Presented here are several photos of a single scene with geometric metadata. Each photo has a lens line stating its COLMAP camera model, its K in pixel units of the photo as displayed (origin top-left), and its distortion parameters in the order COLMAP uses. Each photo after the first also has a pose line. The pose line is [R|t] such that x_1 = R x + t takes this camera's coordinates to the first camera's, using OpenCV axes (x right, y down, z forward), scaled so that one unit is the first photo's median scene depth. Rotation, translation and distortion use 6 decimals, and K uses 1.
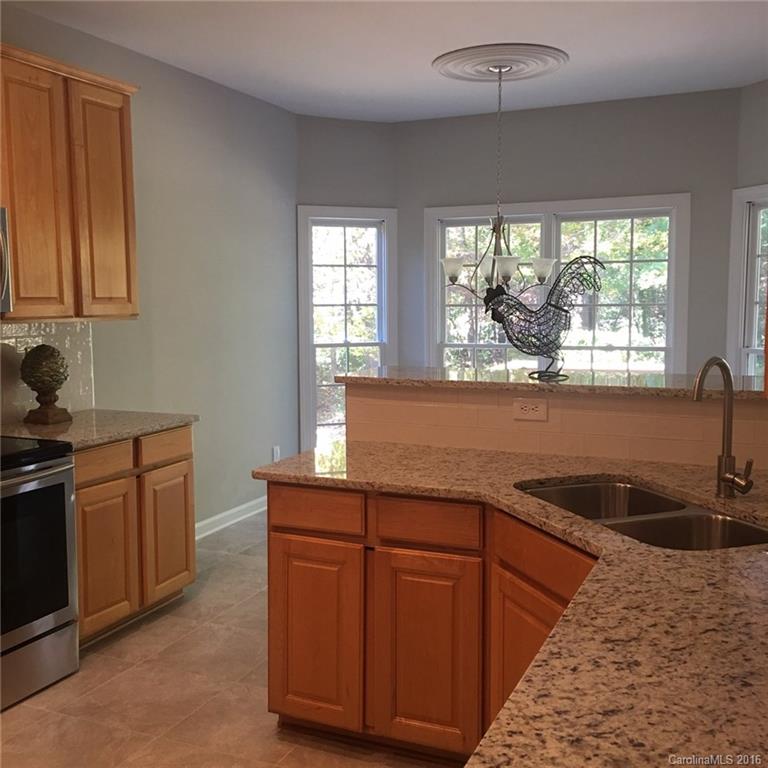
lens RADIAL K [[856.1, 0, 385.9], [0, 856.1, 364.0], [0, 0, 1]] dist [0.027171, 0.018900]
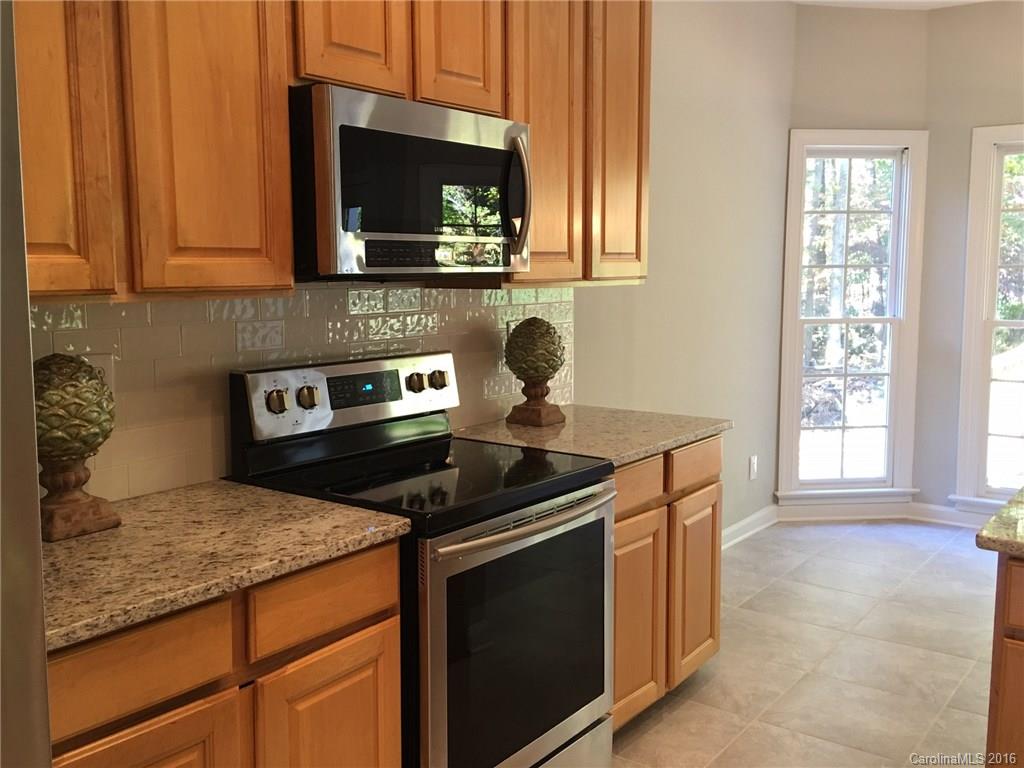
lens RADIAL K [[997.2, 0, 511.1], [0, 997.2, 359.5], [0, 0, 1]] dist [0.071209, 0.003661]
pose [[0.977842, 0.026569, -0.207653, -0.243936], [-0.021711, 0.999435, 0.025638, -0.008311], [0.208217, -0.020562, 0.977867, 0.167179]]
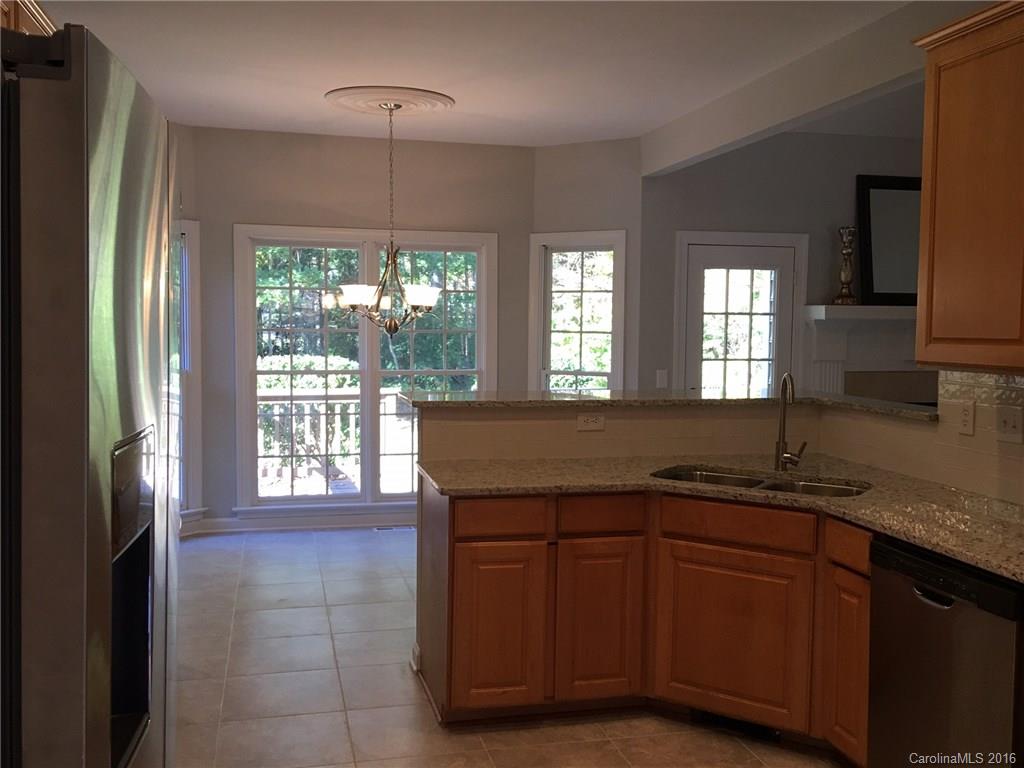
lens RADIAL K [[968.6, 0, 512.0], [0, 968.6, 384.0], [0, 0, 1]] dist [0.057264, -0.002968]
pose [[0.791451, -0.024257, 0.610751, -0.606984], [0.029636, 0.999560, 0.001294, -0.004505], [-0.610514, 0.017076, 0.791822, -0.017267]]
